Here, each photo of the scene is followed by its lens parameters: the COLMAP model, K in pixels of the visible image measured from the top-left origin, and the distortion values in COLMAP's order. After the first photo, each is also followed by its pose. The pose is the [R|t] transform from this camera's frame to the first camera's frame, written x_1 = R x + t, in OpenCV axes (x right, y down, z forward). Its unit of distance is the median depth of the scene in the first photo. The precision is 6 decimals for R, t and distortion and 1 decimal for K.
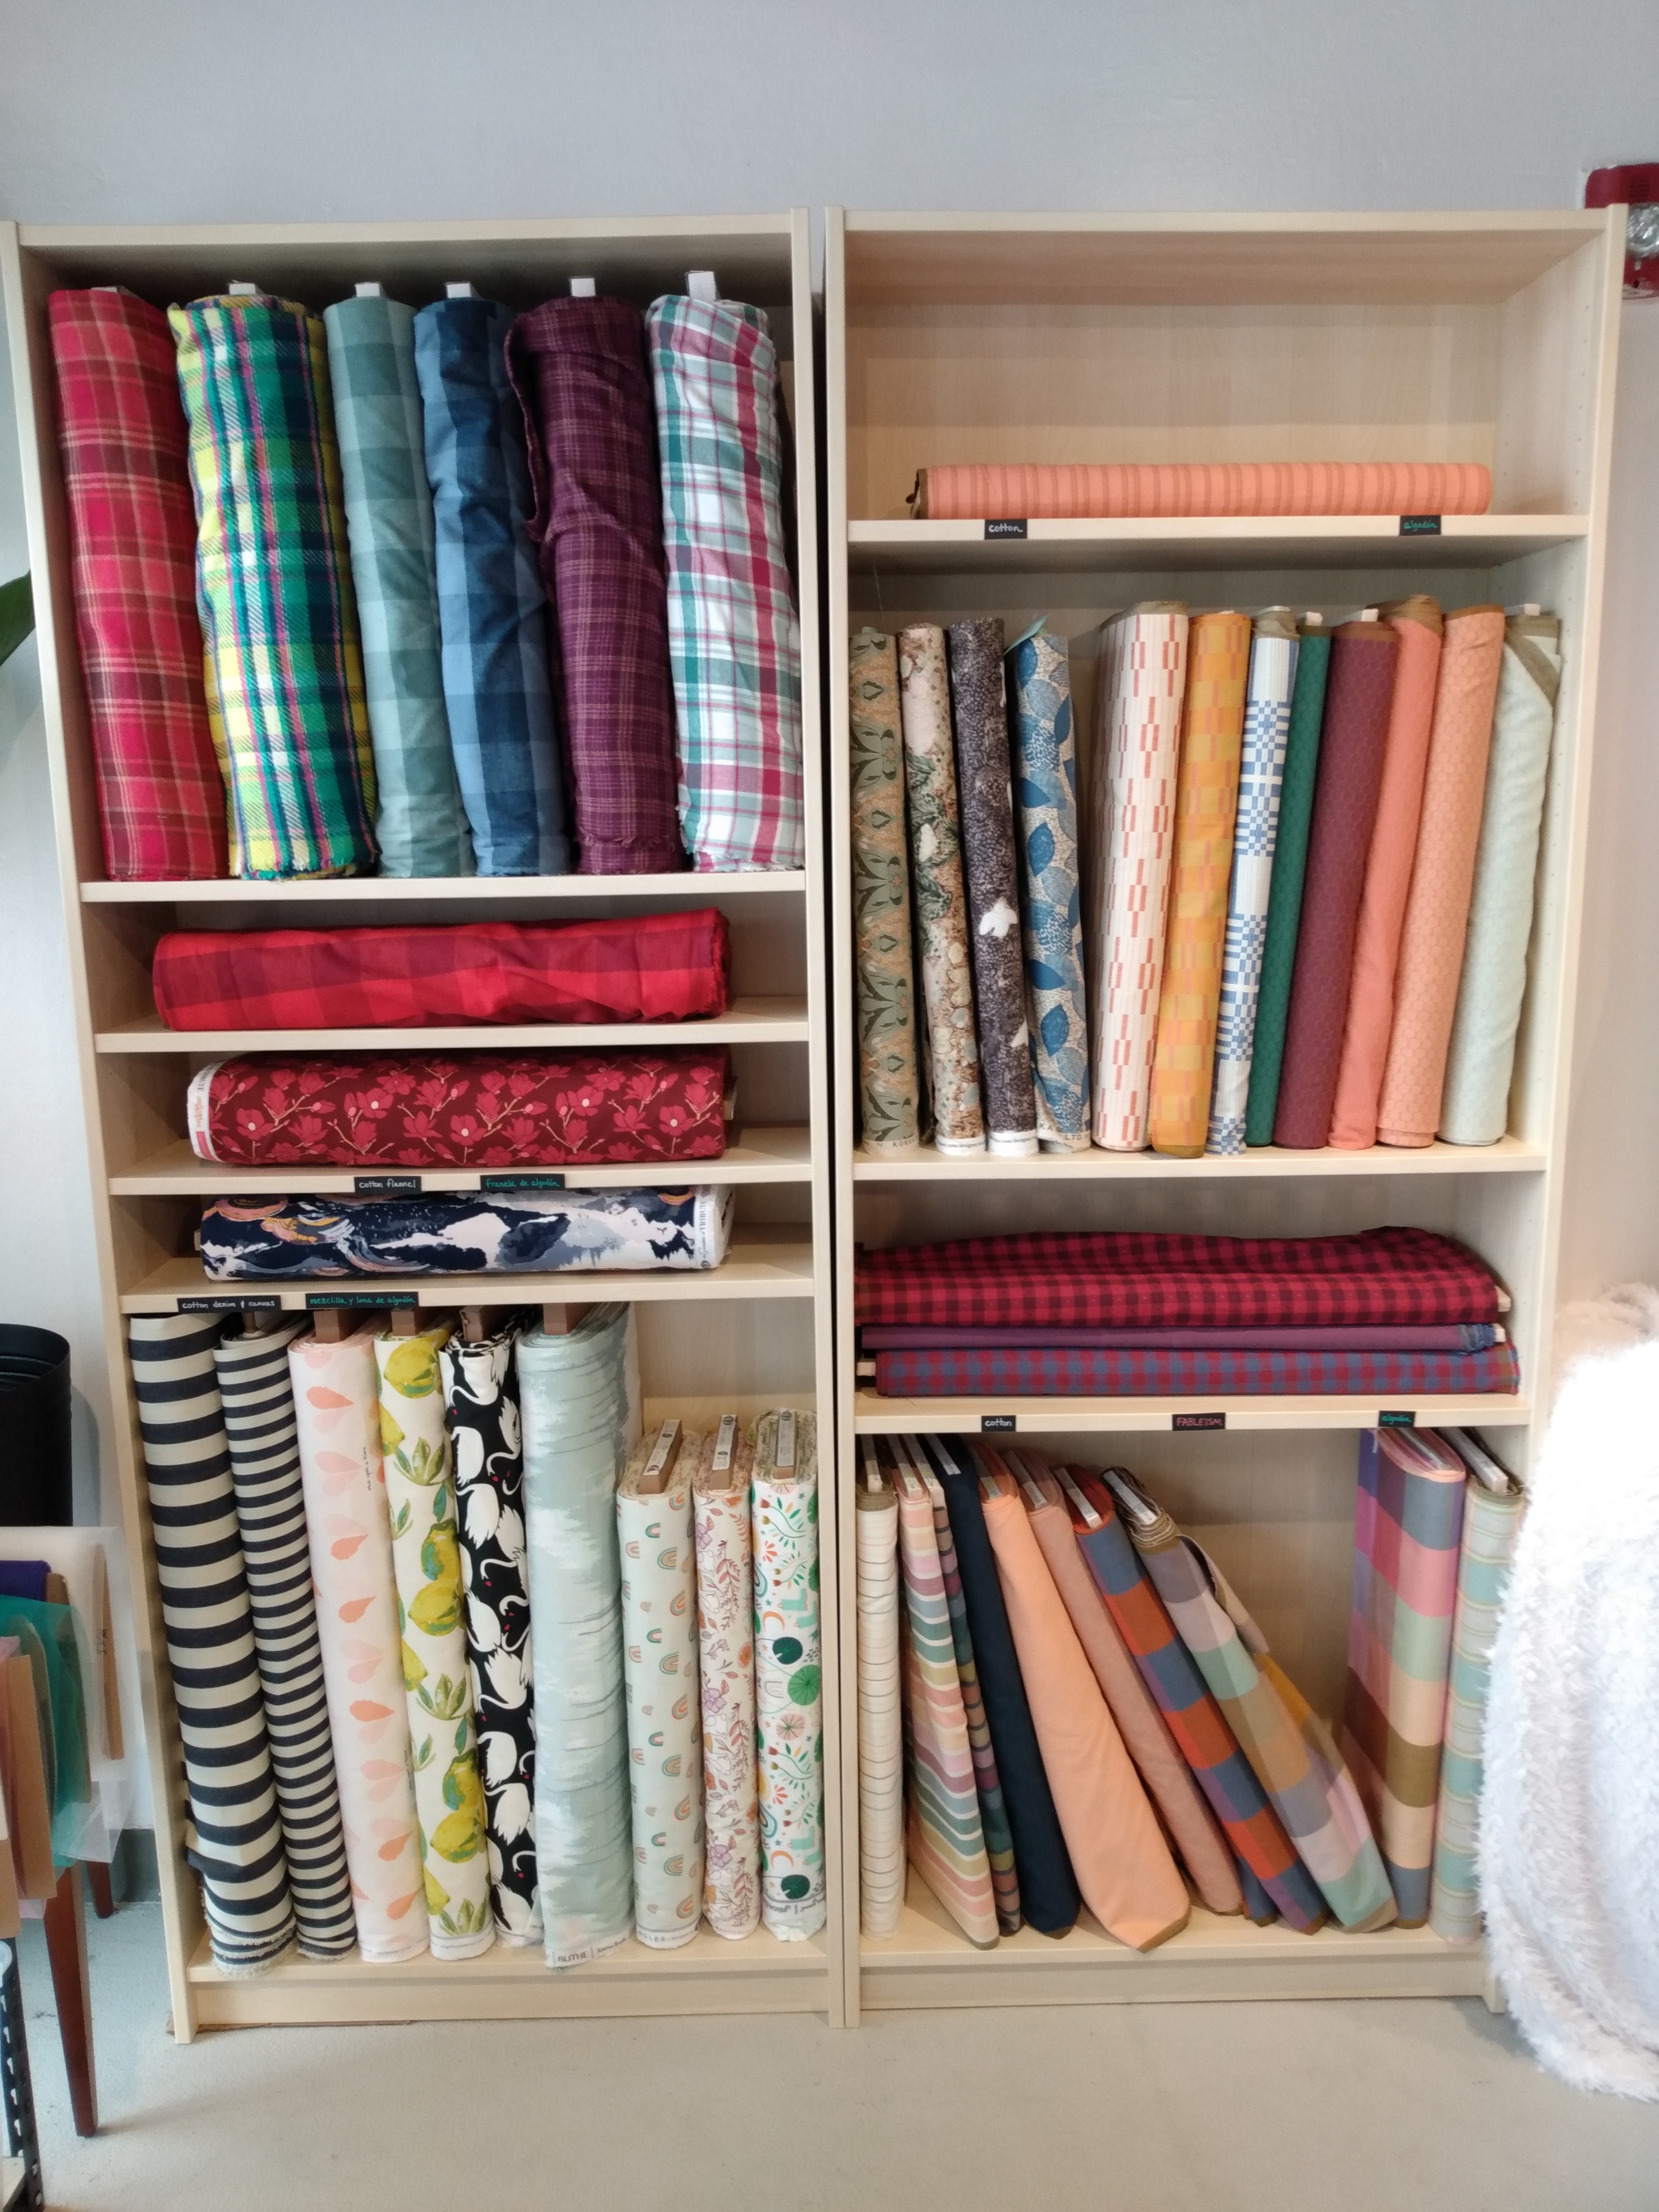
lens RADIAL K [[1680.0, 0, 836.6], [0, 1680.0, 1111.6], [0, 0, 1]] dist [0.135773, -0.317418]
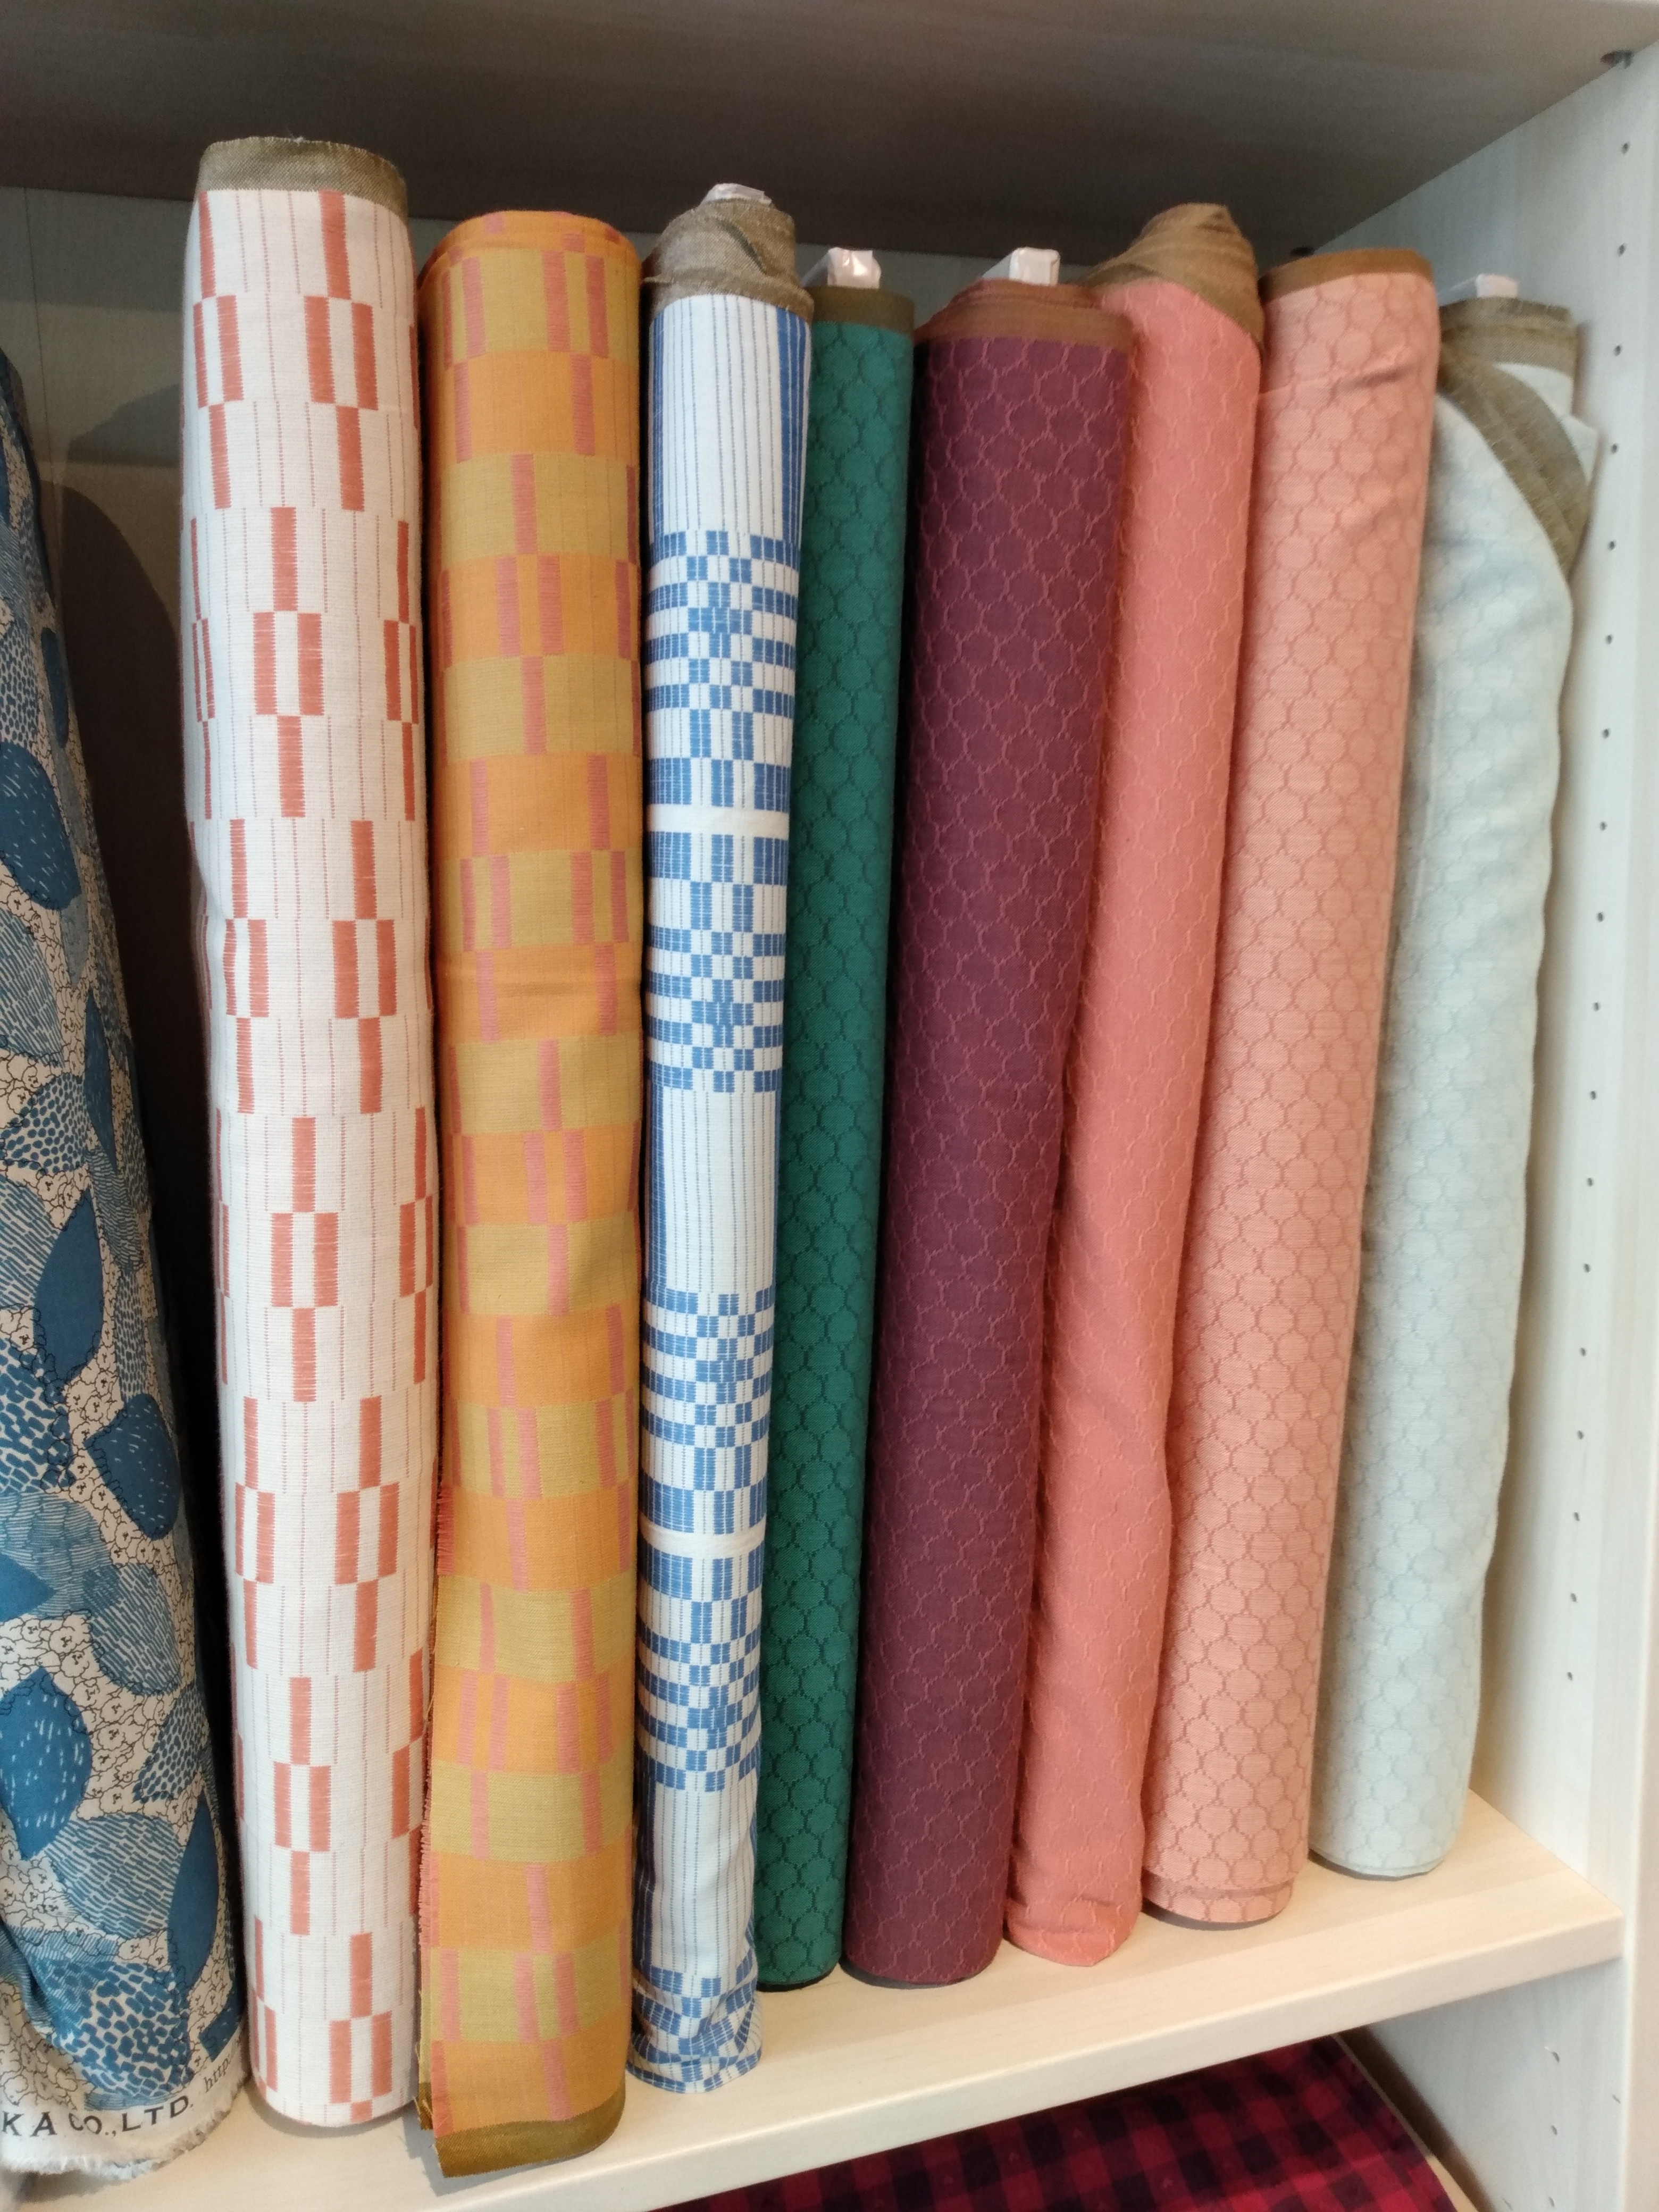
lens RADIAL K [[1680.0, 0, 836.6], [0, 1680.0, 1111.6], [0, 0, 1]] dist [0.135773, -0.317418]
pose [[0.964079, -0.058589, 0.259074, 0.193916], [0.068218, 0.997268, -0.028323, -0.138600], [-0.256707, 0.044979, 0.965442, 0.727580]]
